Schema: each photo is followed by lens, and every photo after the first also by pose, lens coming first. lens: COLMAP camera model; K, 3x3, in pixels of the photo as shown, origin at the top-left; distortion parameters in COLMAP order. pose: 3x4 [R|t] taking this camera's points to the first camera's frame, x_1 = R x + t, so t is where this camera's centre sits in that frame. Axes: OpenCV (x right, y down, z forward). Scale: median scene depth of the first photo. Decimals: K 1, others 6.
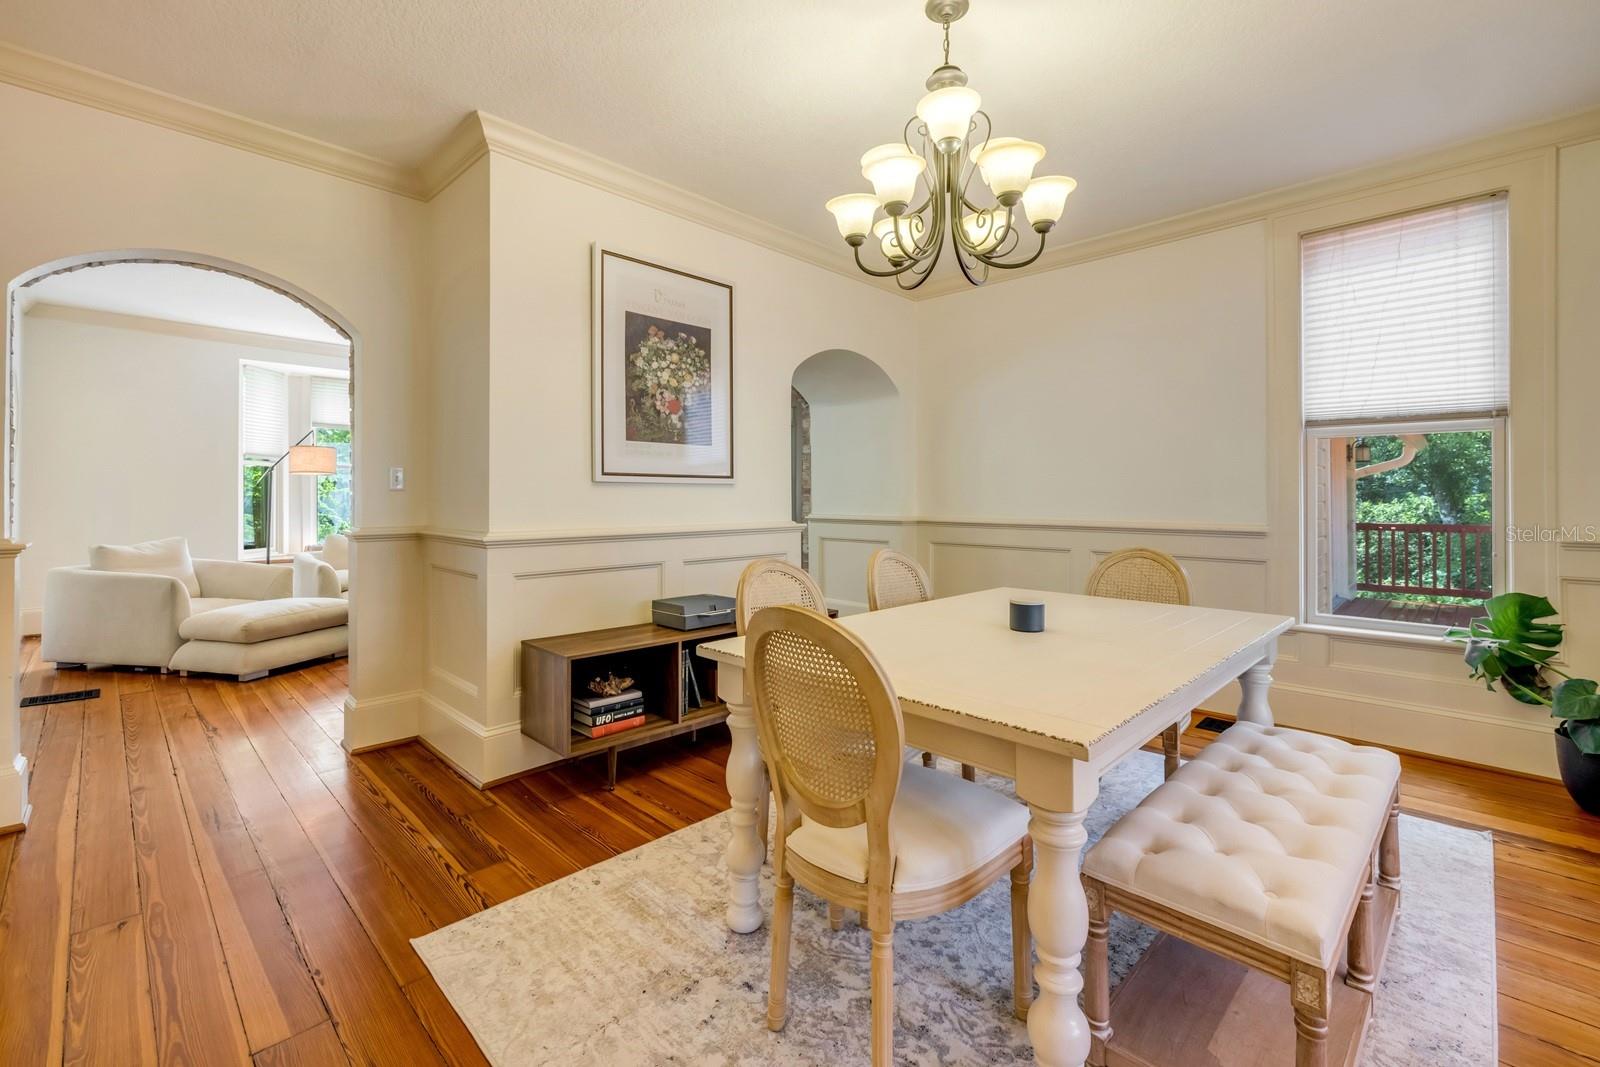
lens RADIAL K [[682.5, 0, 799.9], [0, 682.5, 500.5], [0, 0, 1]] dist [-0.000932, 0.000057]
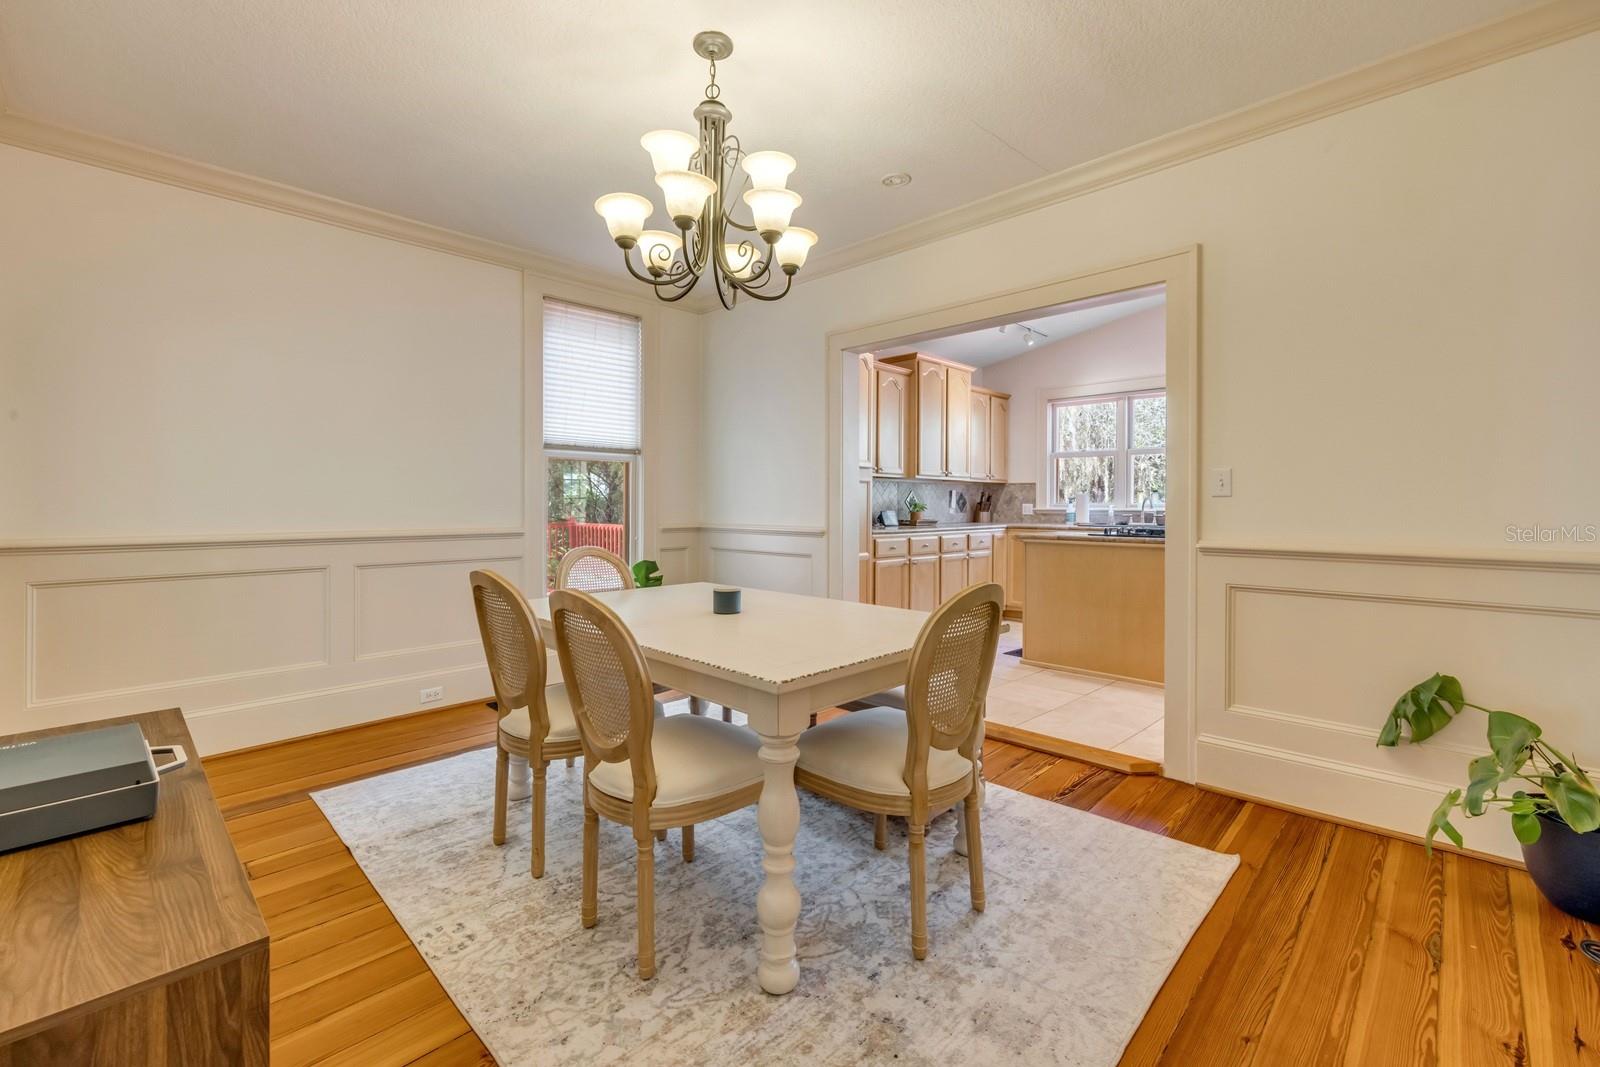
lens RADIAL K [[682.5, 0, 799.9], [0, 682.5, 500.5], [0, 0, 1]] dist [-0.000932, 0.000057]
pose [[-0.001545, 0.006685, 0.999976, -0.812169], [0.011384, 0.999913, -0.006667, 0.006007], [-0.999934, 0.011374, -0.001621, 0.816269]]
